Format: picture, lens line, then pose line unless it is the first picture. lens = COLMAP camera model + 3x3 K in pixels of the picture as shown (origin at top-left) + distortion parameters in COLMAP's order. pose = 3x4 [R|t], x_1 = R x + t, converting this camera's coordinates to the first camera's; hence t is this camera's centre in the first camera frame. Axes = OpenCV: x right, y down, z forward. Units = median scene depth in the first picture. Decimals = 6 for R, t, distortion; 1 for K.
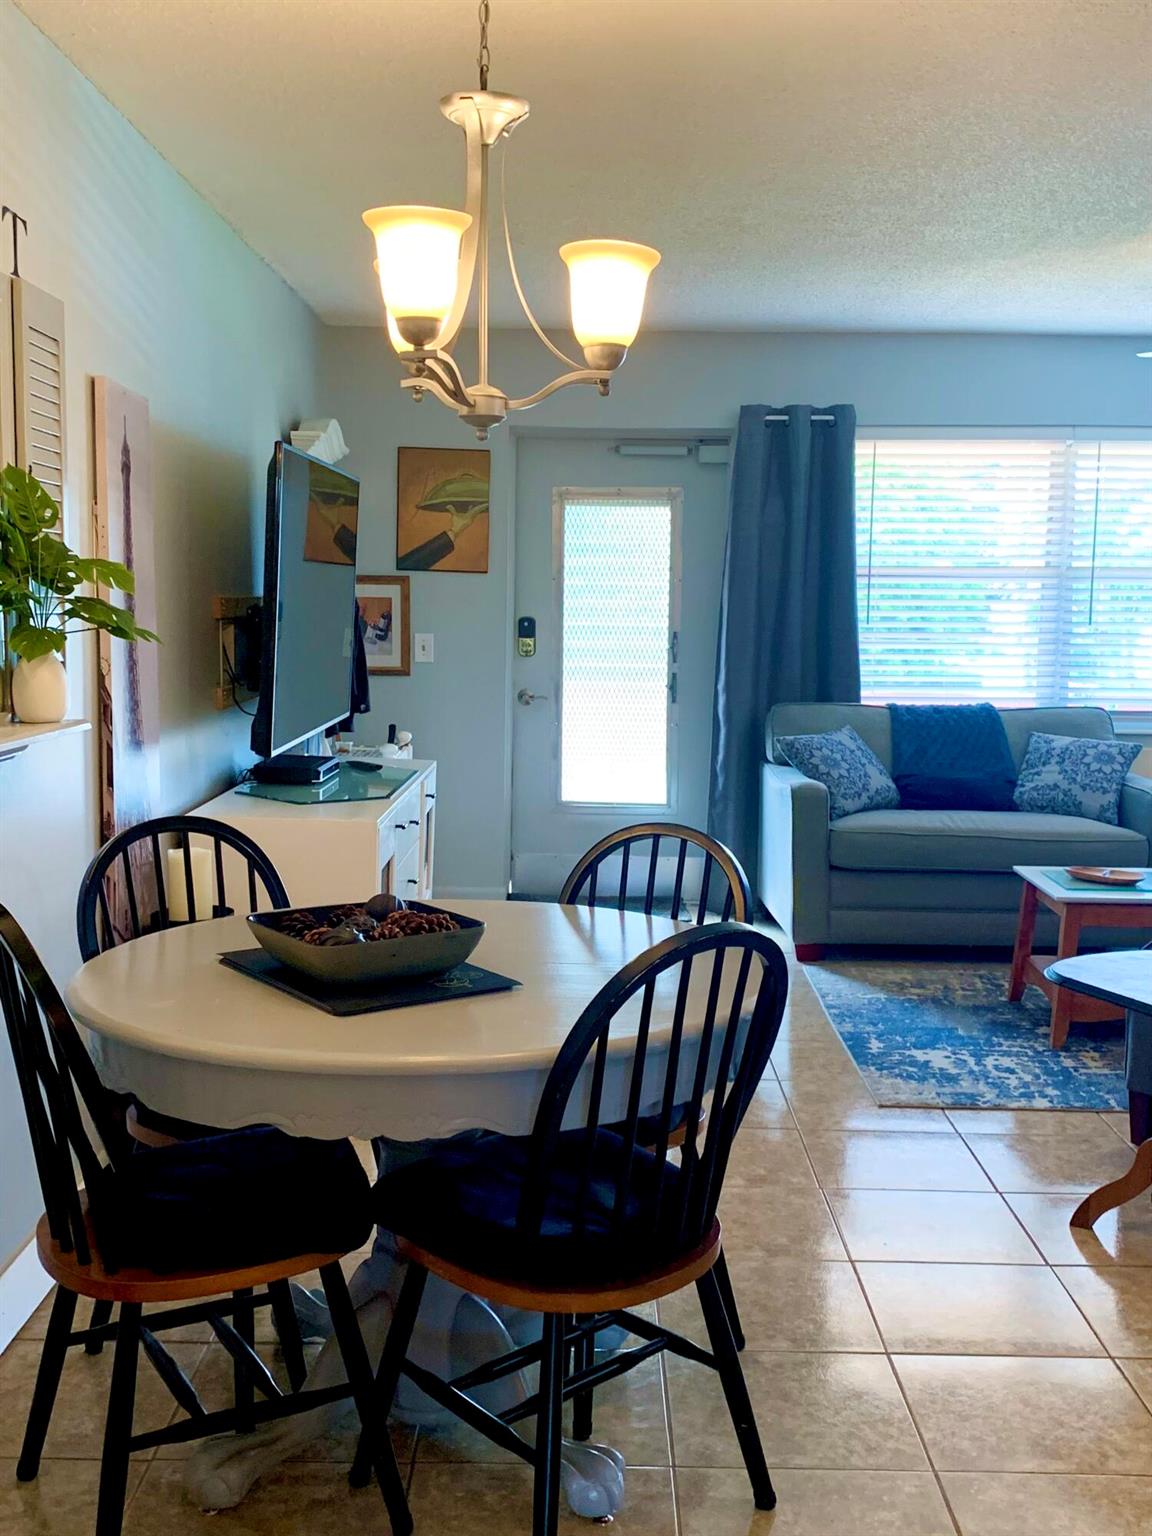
lens RADIAL K [[1656.5, 0, 571.5], [0, 1656.5, 764.1], [0, 0, 1]] dist [0.092435, 0.000000]
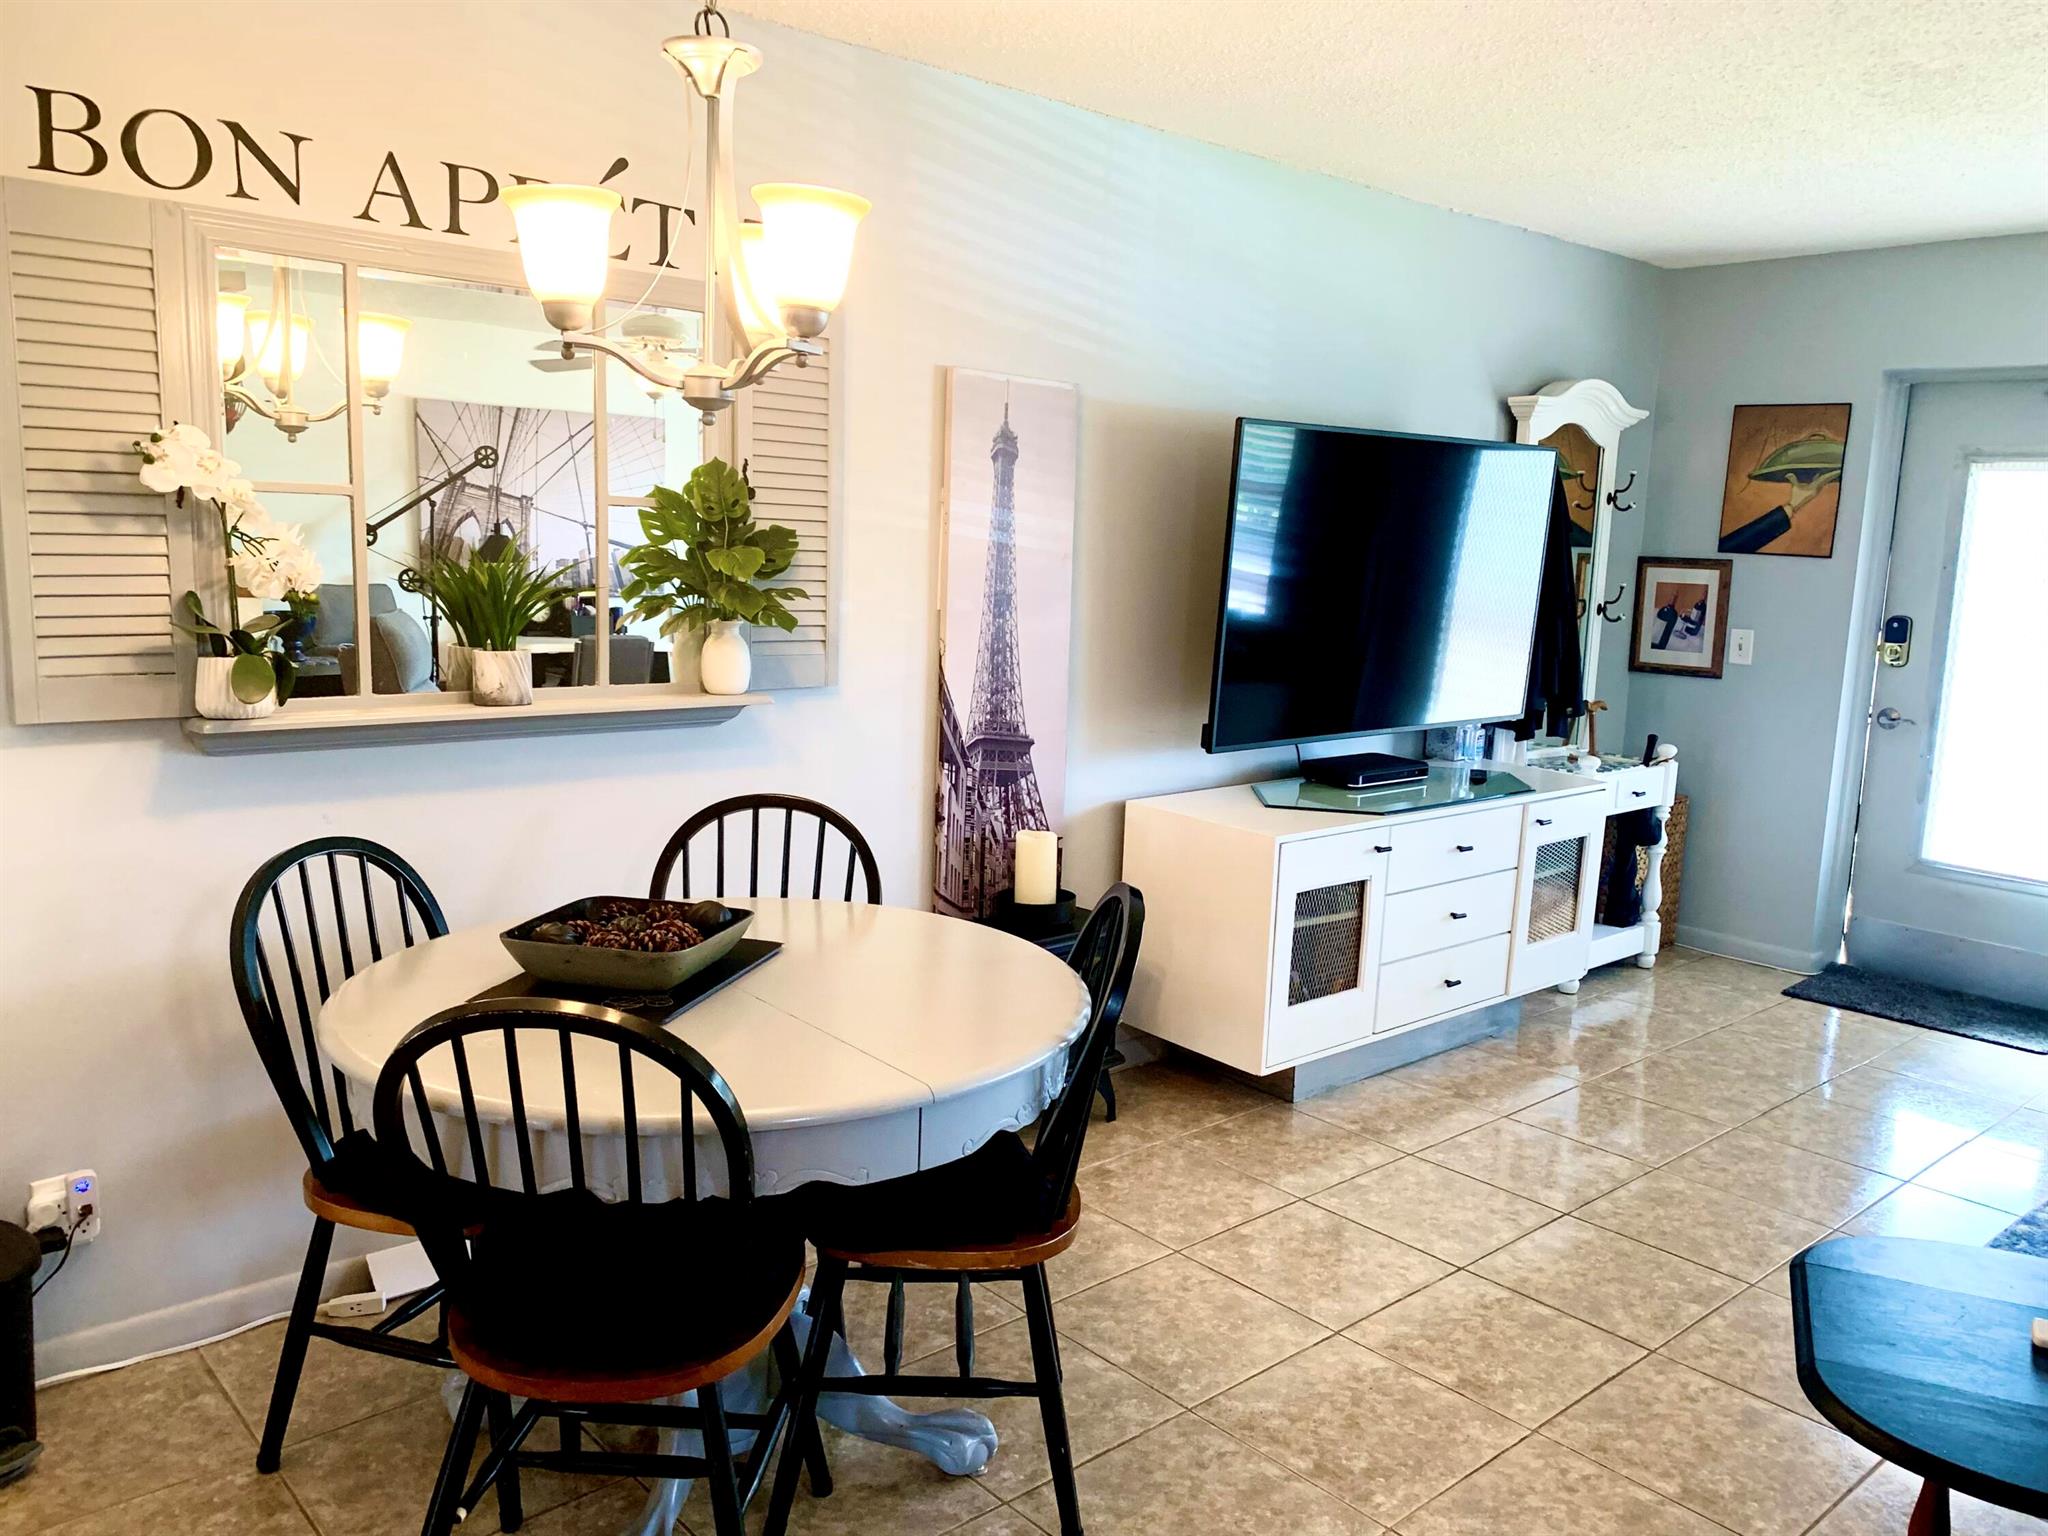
lens RADIAL K [[1572.0, 0, 1023.0], [0, 1572.0, 760.5], [0, 0, 1]] dist [0.041851, -0.054146]
pose [[0.658081, 0.122111, -0.742980, 0.288940], [-0.103229, 0.992076, 0.071618, -0.035937], [0.745838, 0.029566, 0.665471, 0.224410]]
